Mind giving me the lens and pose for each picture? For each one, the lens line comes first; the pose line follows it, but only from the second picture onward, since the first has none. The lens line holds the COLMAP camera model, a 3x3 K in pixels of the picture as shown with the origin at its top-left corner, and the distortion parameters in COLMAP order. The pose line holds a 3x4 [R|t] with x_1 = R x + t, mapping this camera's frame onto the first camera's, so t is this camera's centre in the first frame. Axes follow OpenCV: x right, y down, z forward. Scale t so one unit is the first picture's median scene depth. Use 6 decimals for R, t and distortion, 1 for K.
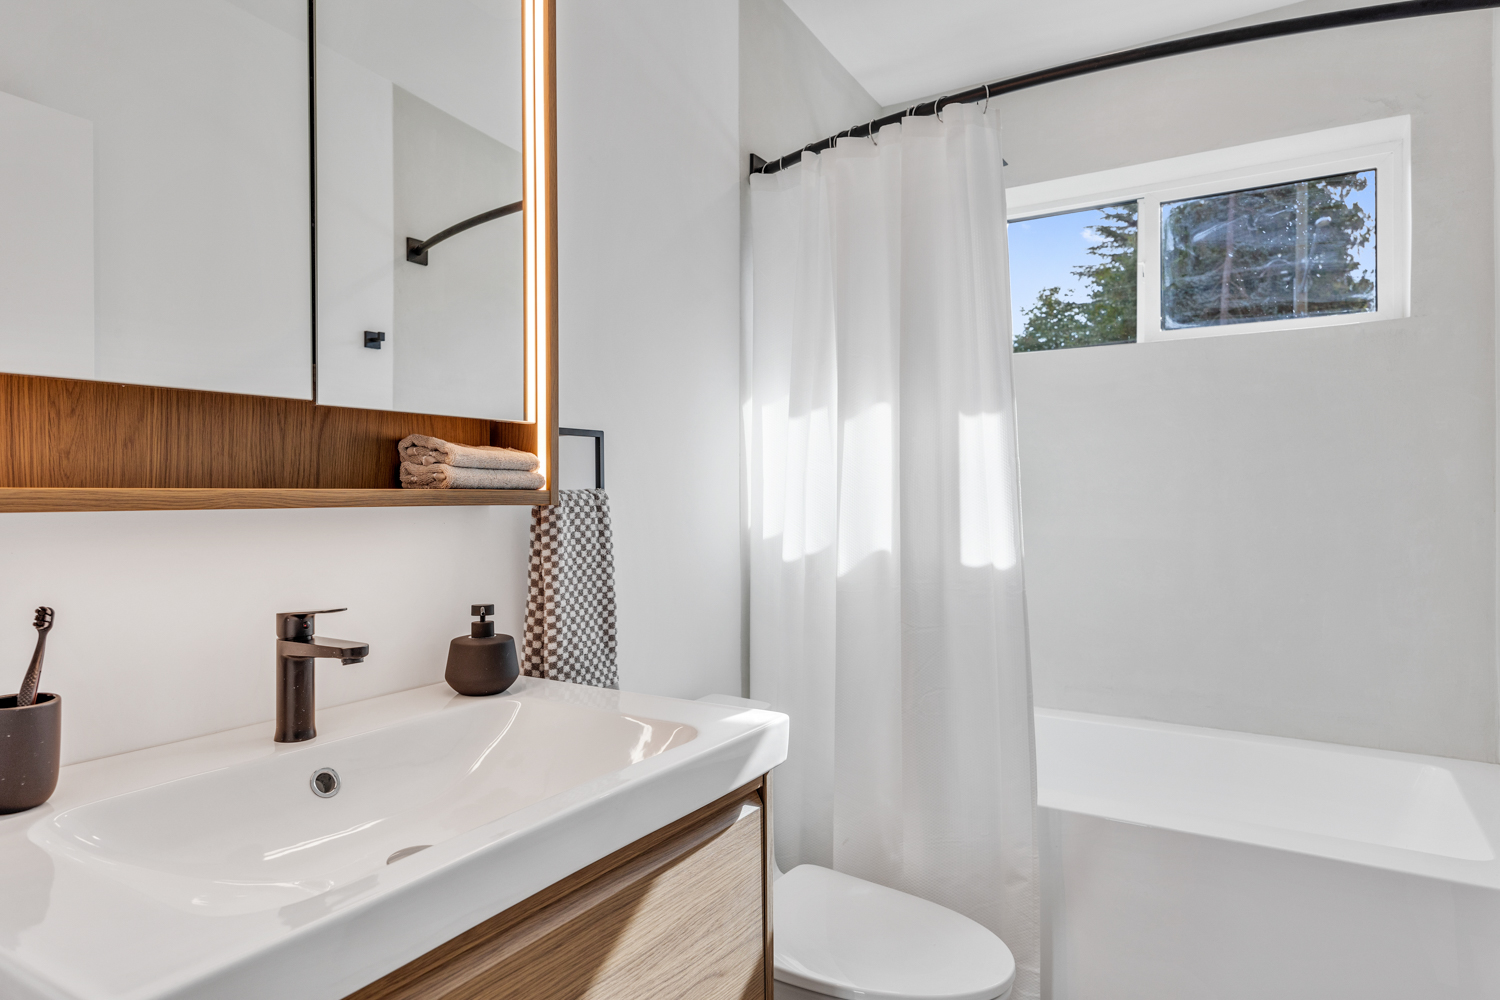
lens RADIAL K [[881.6, 0, 750.9], [0, 881.6, 501.1], [0, 0, 1]] dist [0.024844, -0.002184]
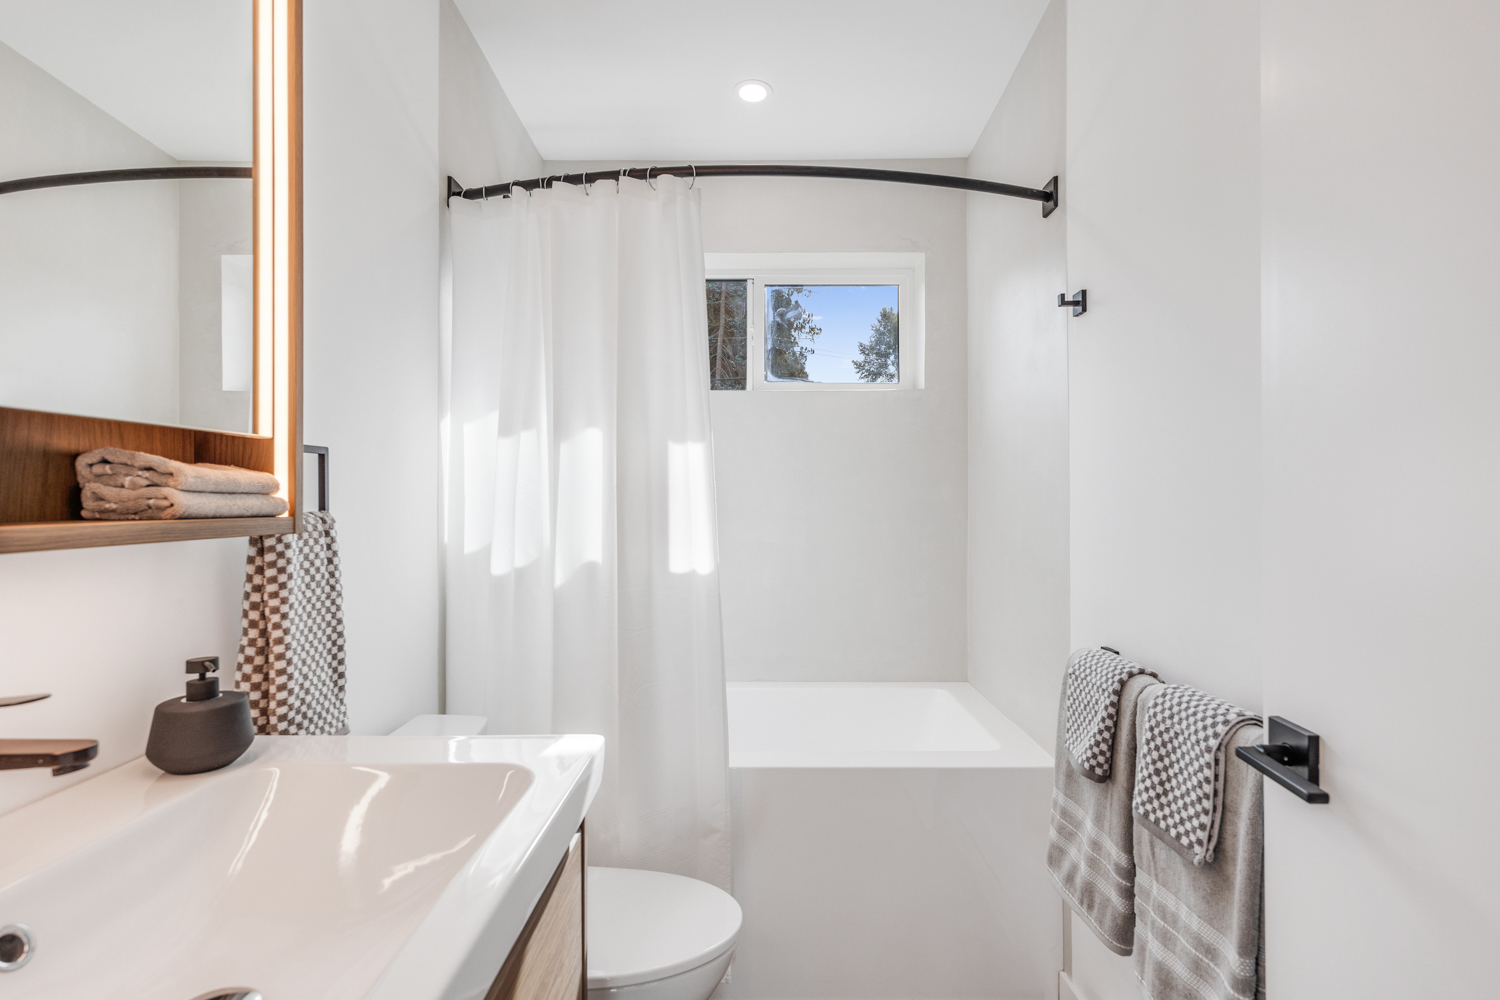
lens RADIAL K [[728.8, 0, 750.2], [0, 728.8, 499.6], [0, 0, 1]] dist [0.002404, -0.001090]
pose [[0.861683, 0.000135, 0.507446, -0.173811], [0.002611, 0.999986, -0.004701, -0.020789], [-0.507440, 0.005376, 0.861671, 0.137594]]
